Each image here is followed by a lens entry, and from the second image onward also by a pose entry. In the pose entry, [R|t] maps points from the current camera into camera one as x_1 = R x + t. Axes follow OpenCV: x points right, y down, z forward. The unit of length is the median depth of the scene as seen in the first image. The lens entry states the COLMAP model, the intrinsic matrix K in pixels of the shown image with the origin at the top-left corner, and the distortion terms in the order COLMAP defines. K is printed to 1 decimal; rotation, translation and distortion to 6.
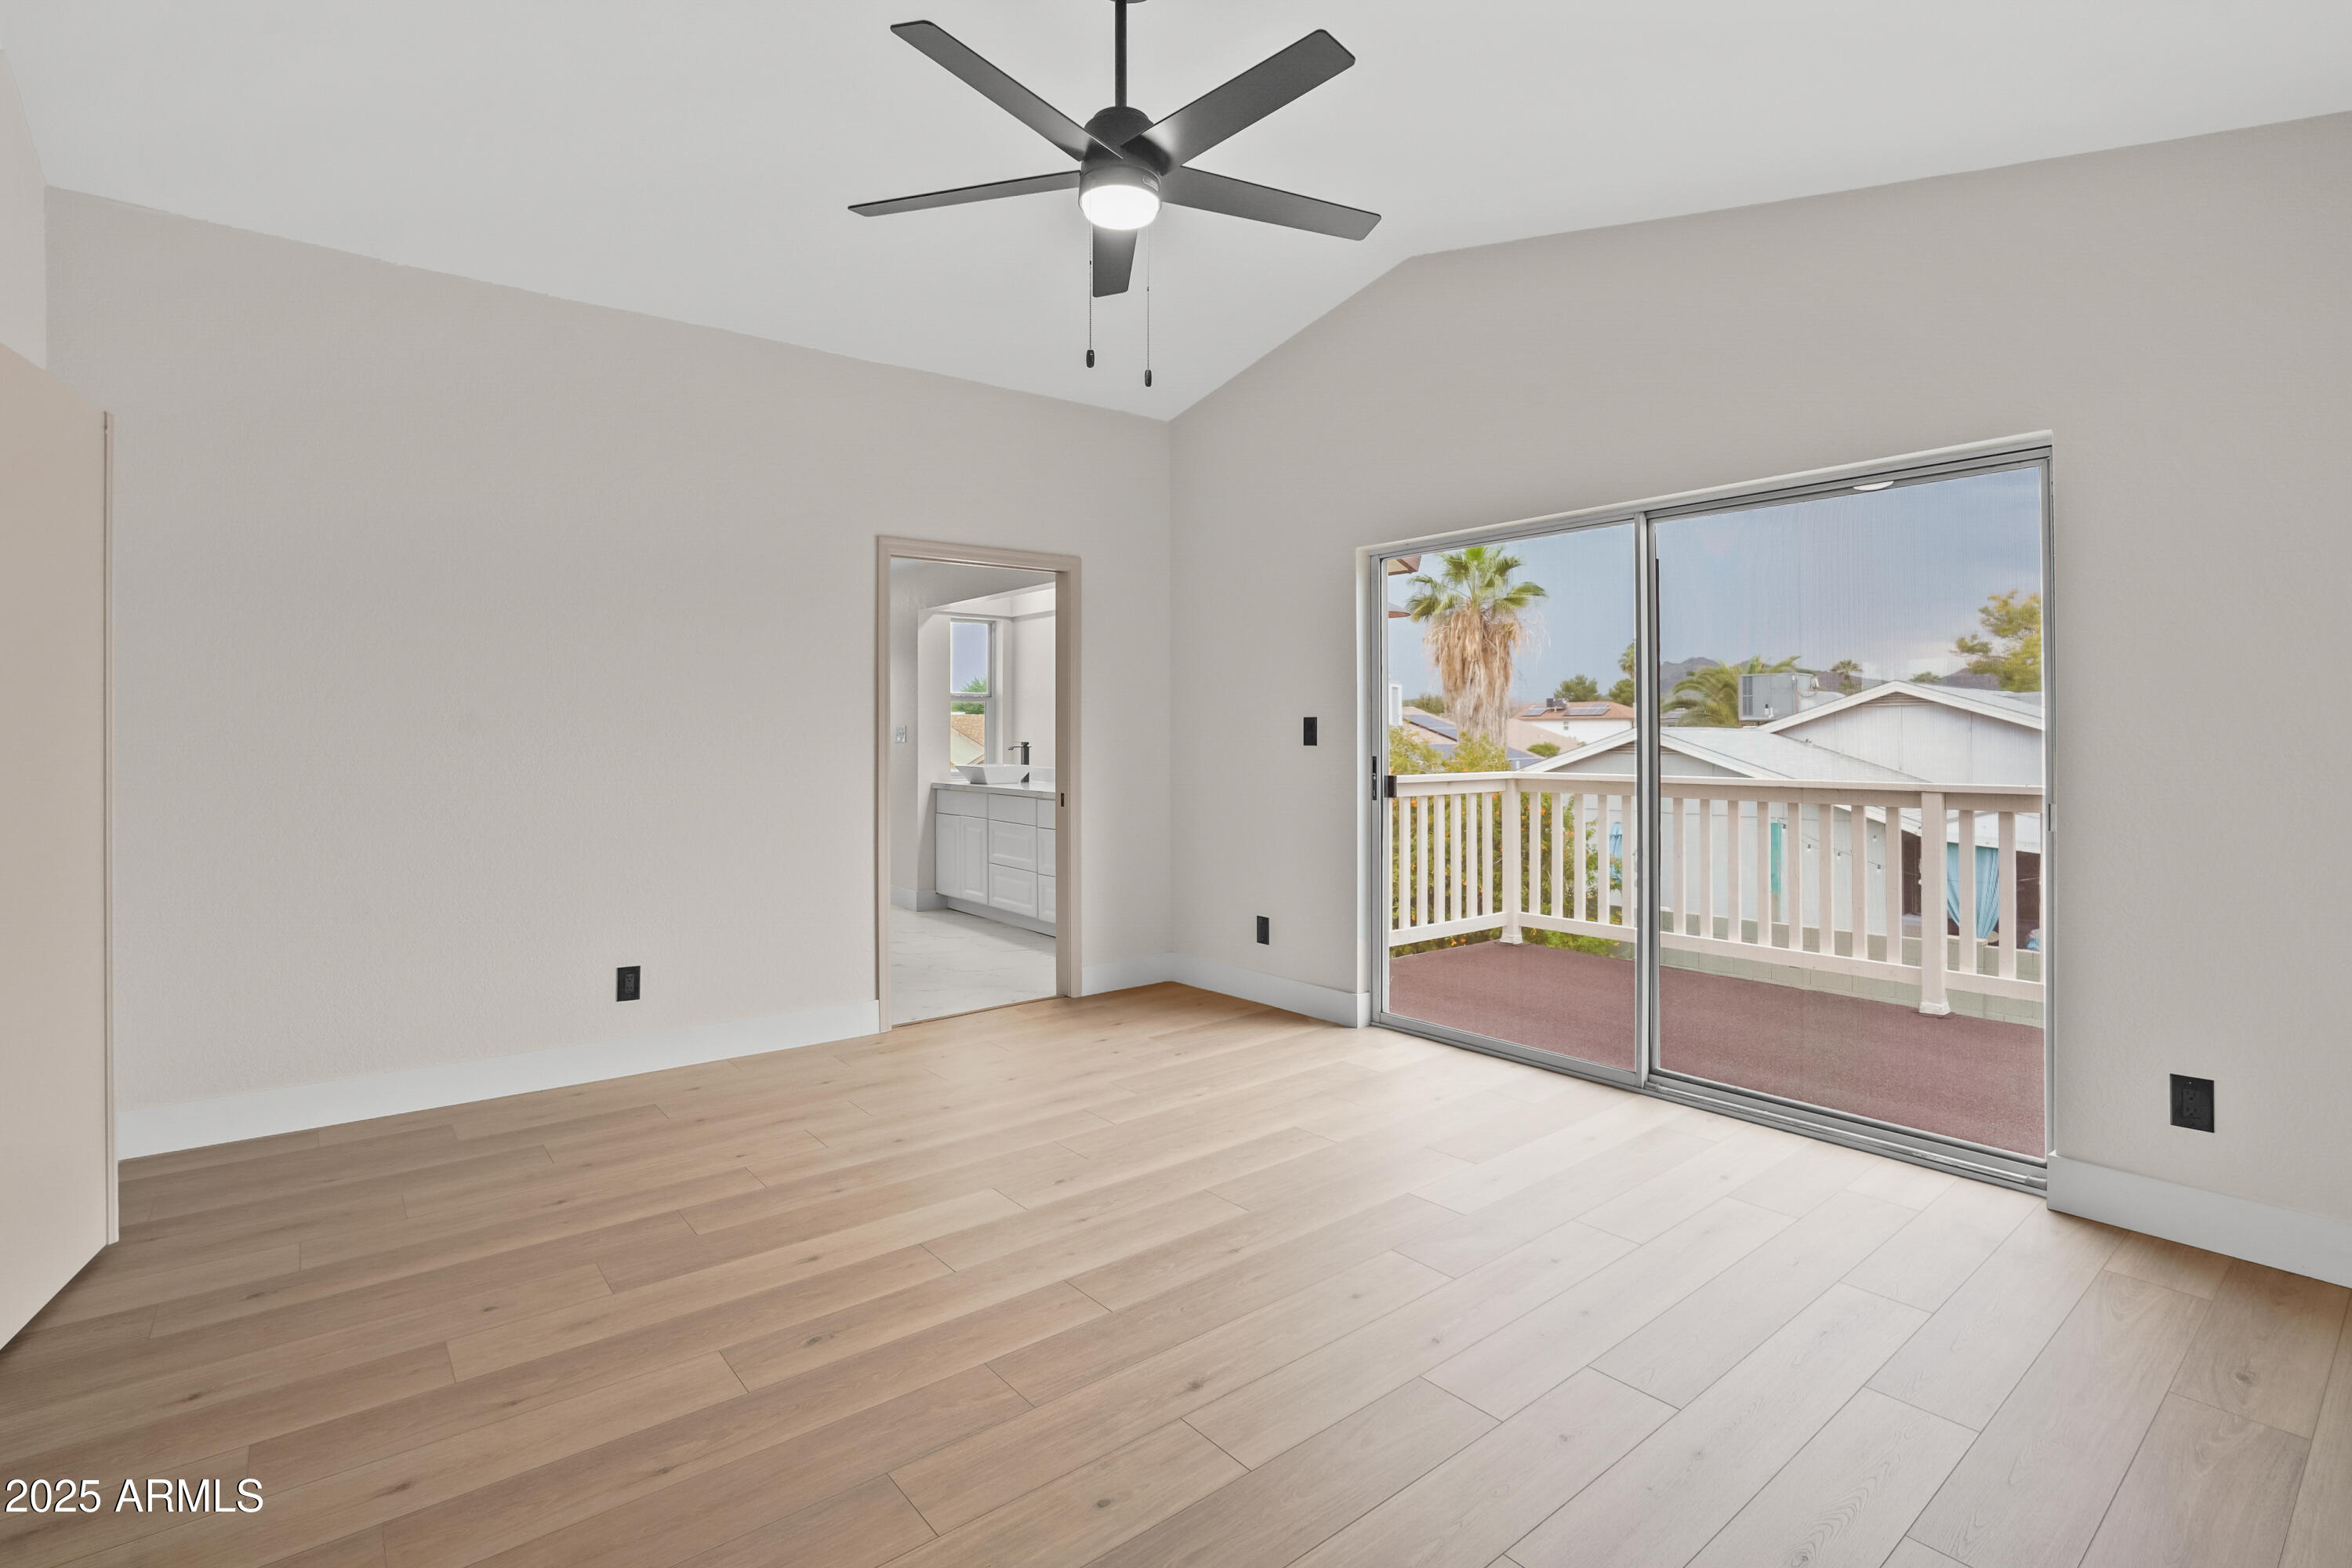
lens RADIAL K [[1092.3, 0, 1186.0], [0, 1092.3, 752.3], [0, 0, 1]] dist [-0.037323, 0.009299]
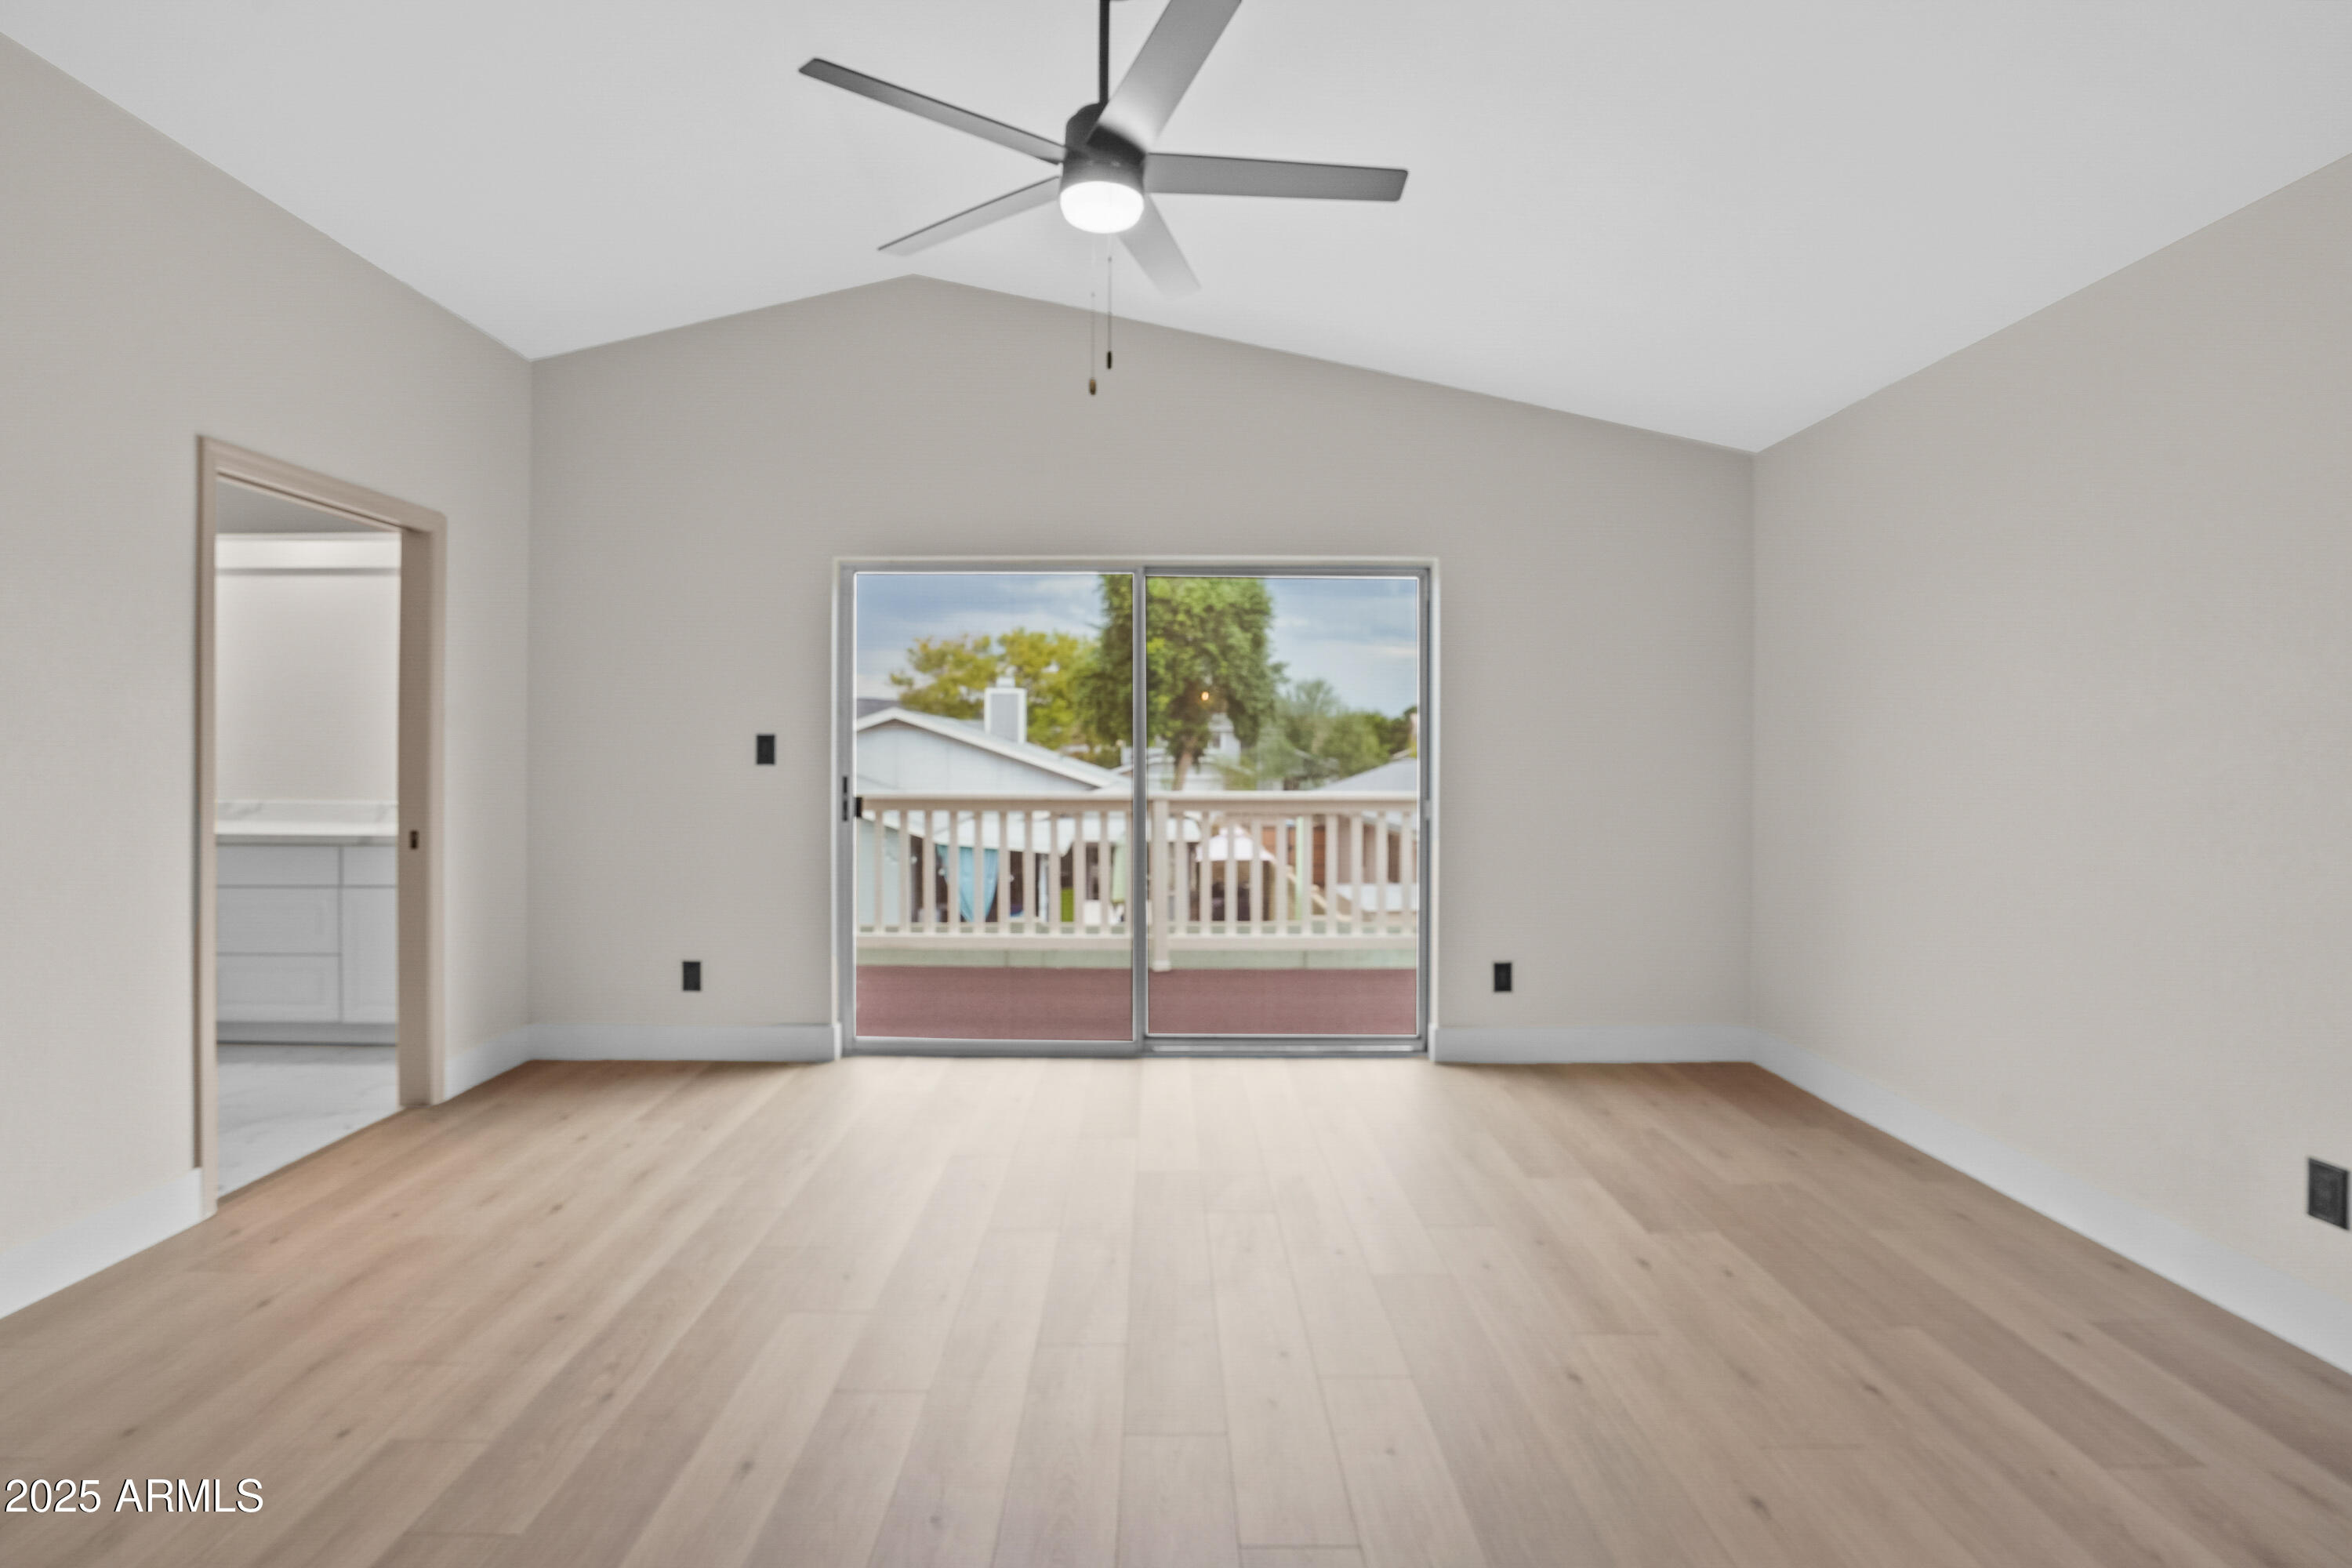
lens RADIAL K [[1092.3, 0, 1142.7], [0, 1092.3, 768.3], [0, 0, 1]] dist [-0.037323, 0.009299]
pose [[0.645019, -0.004942, 0.764151, -0.317451], [0.005912, 0.999981, 0.001477, -0.002698], [-0.764144, 0.003565, 0.645036, 0.141259]]
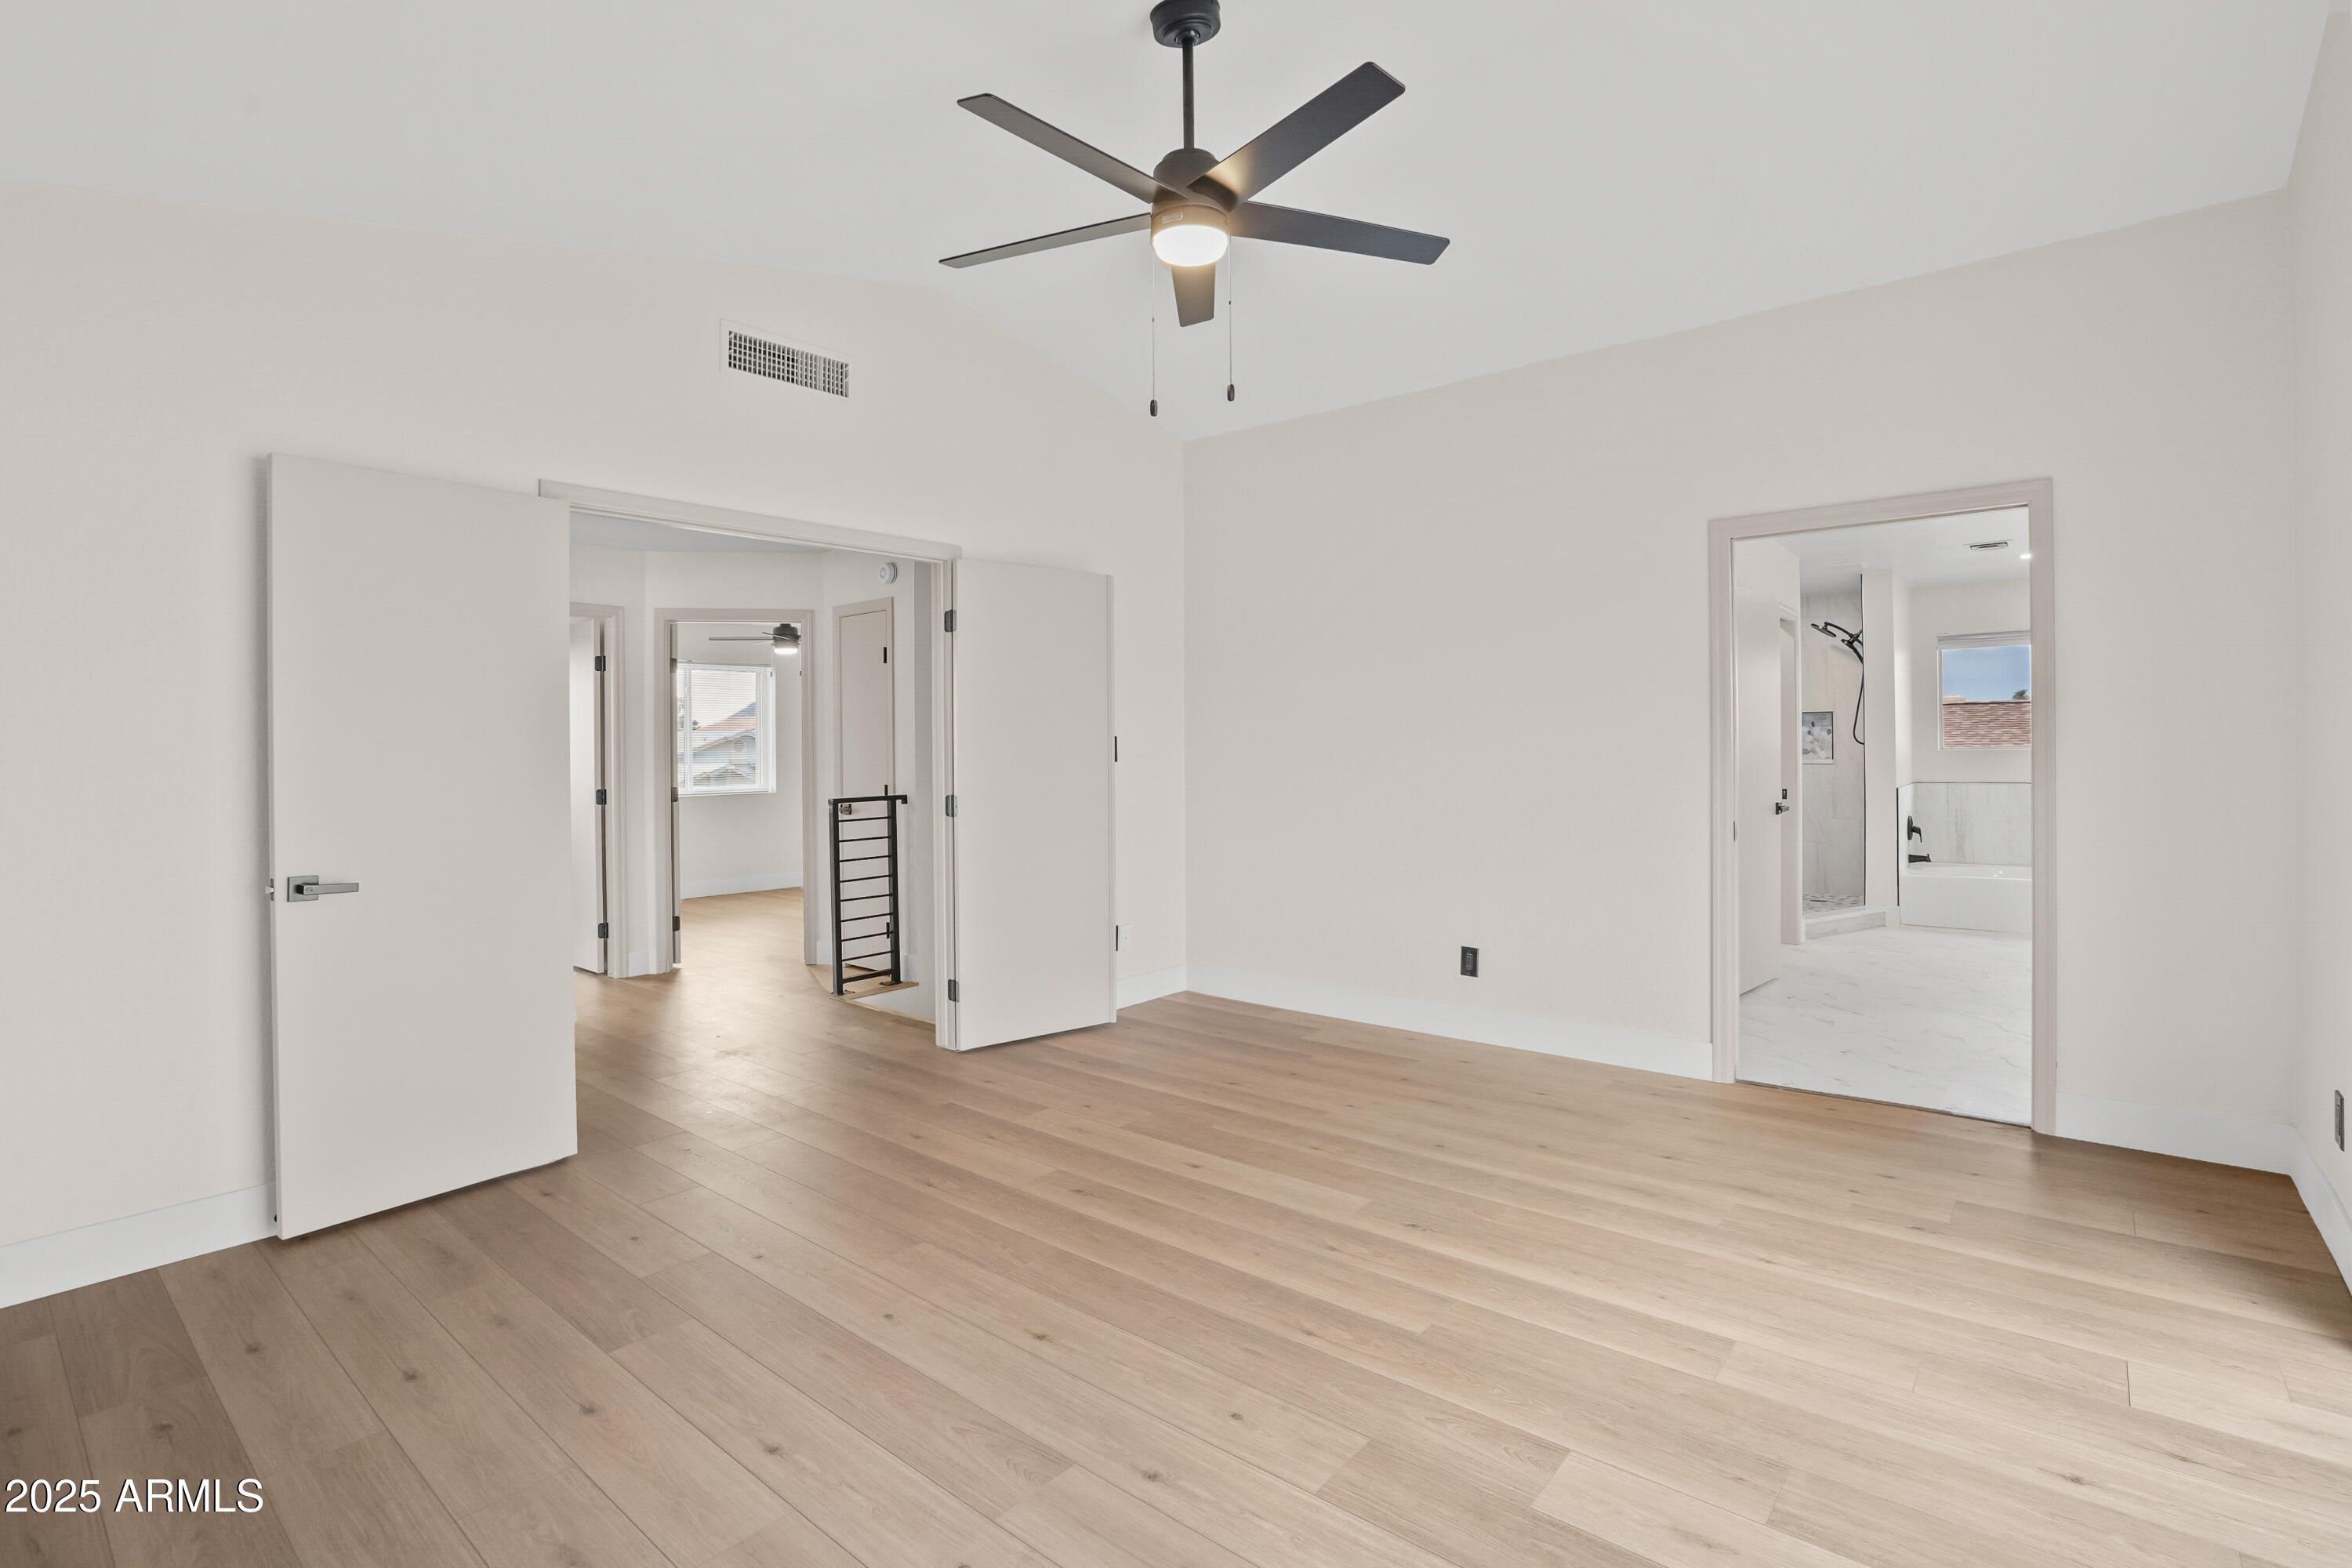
lens RADIAL K [[1092.3, 0, 1184.0], [0, 1092.3, 766.7], [0, 0, 1]] dist [-0.037323, 0.009299]
pose [[0.191629, 0.008569, -0.981430, 0.392706], [-0.000304, 0.999962, 0.008671, -0.004246], [0.981467, -0.001364, 0.191625, 0.325229]]
